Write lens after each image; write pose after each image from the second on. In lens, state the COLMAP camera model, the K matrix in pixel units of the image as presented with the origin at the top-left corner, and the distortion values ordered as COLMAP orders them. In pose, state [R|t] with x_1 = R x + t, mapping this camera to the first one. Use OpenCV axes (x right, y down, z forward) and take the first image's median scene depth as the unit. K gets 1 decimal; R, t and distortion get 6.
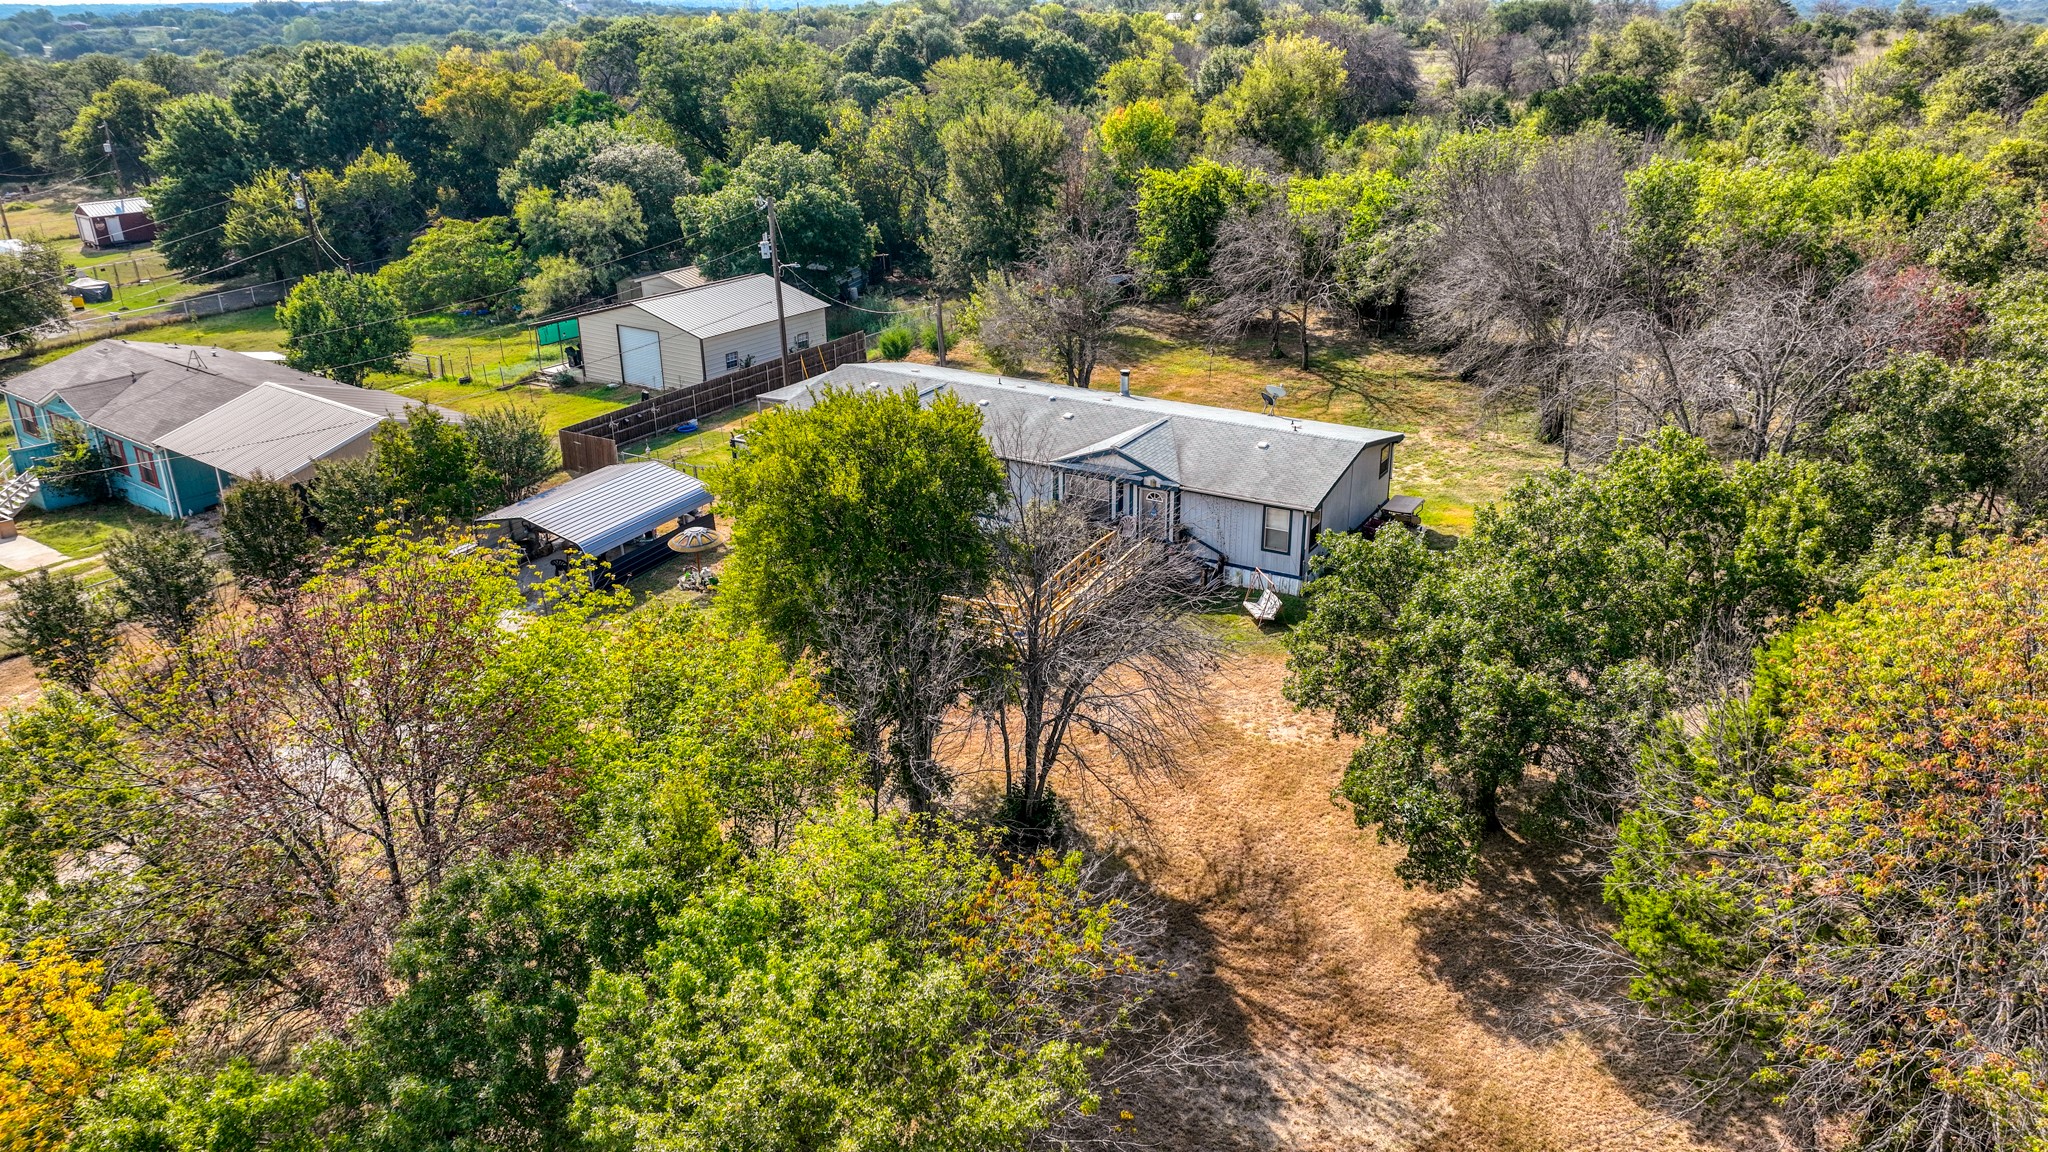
lens RADIAL K [[1420.1, 0, 1024.0], [0, 1420.1, 576.0], [0, 0, 1]] dist [0.015495, 0.000649]
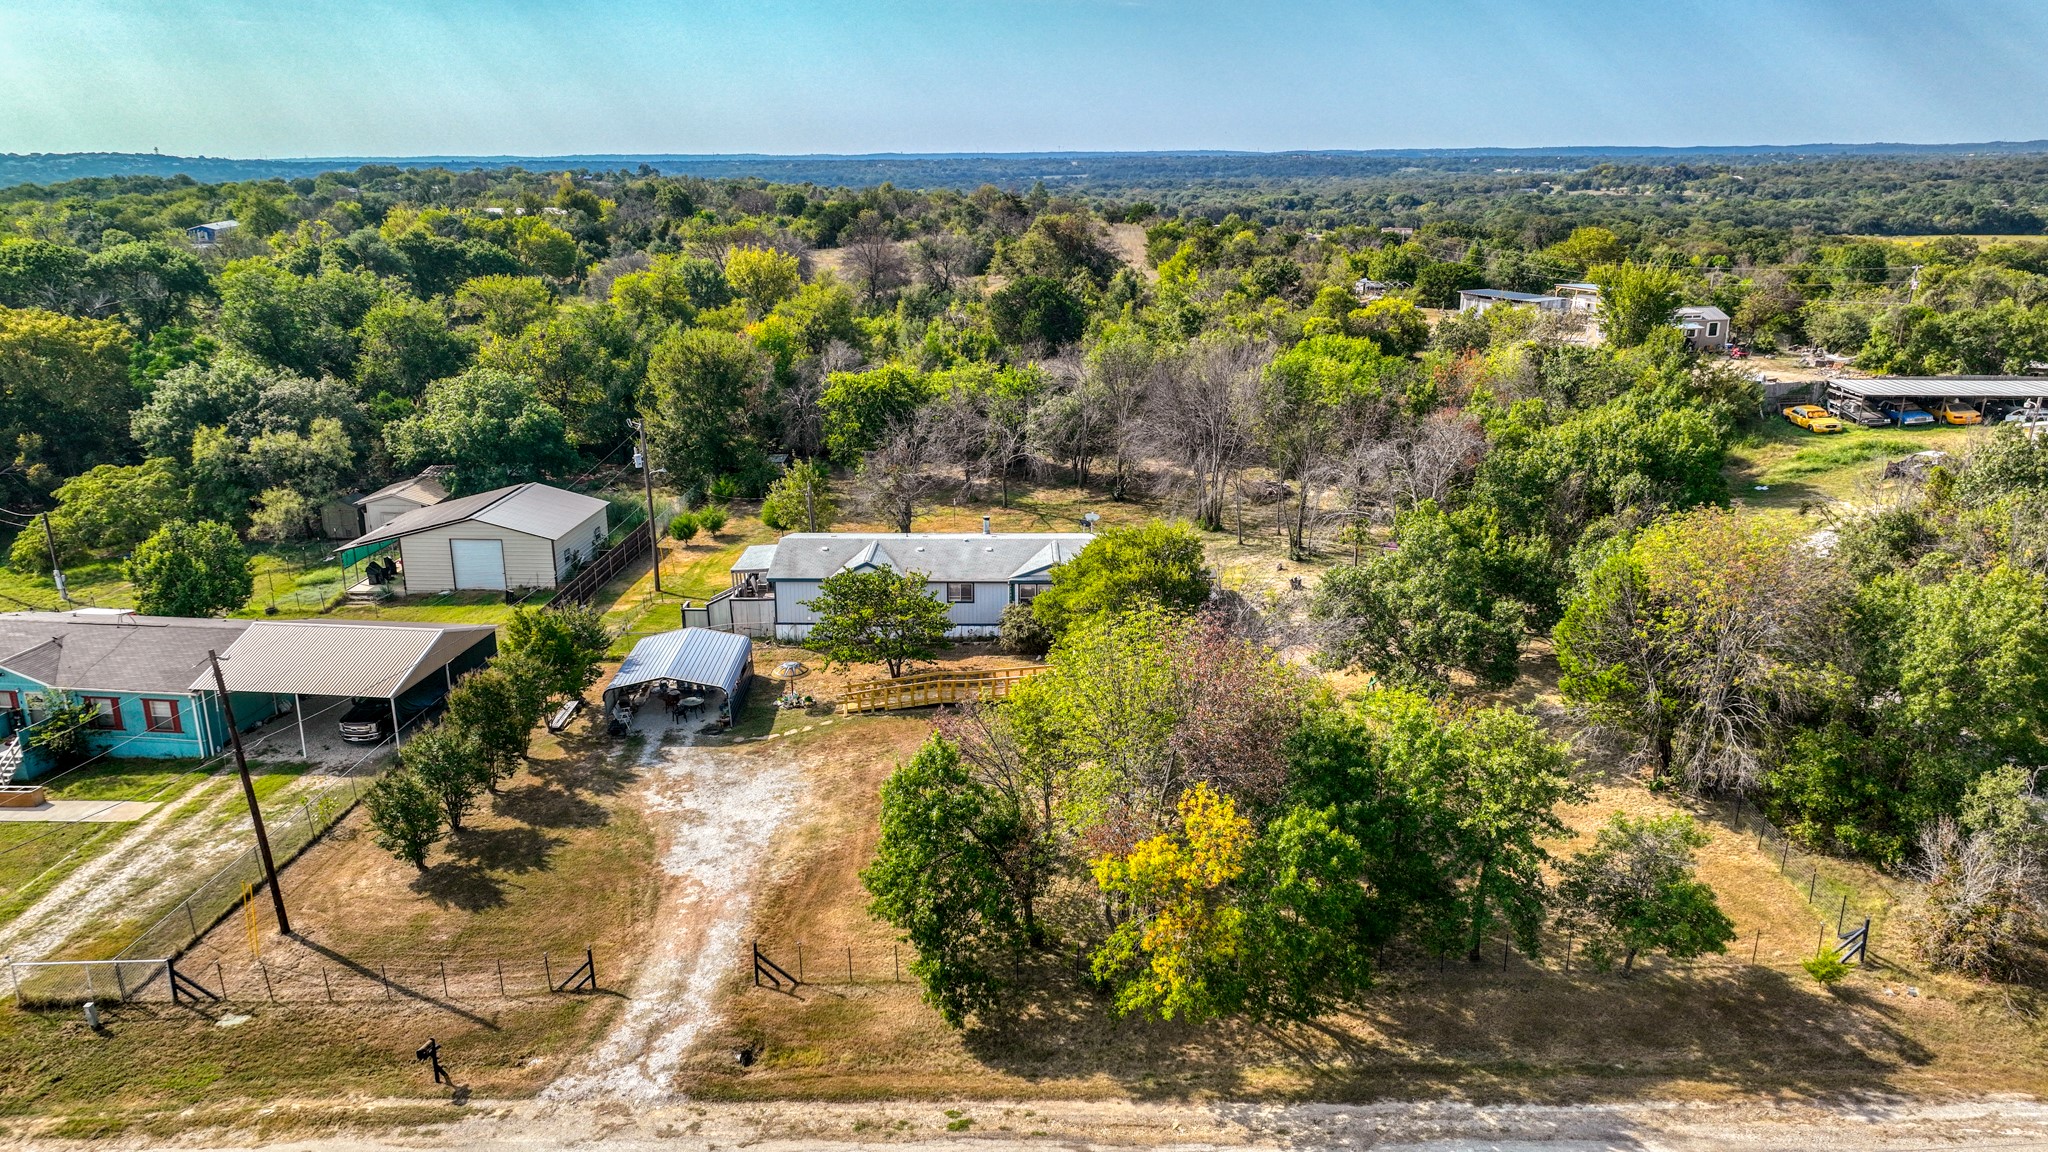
lens RADIAL K [[1420.1, 0, 1024.0], [0, 1420.1, 576.0], [0, 0, 1]] dist [0.015495, 0.000649]
pose [[0.858339, -0.142314, 0.492952, -0.383282], [0.195383, 0.979036, -0.057561, 0.006162], [-0.474426, 0.145721, 0.868151, -0.165145]]
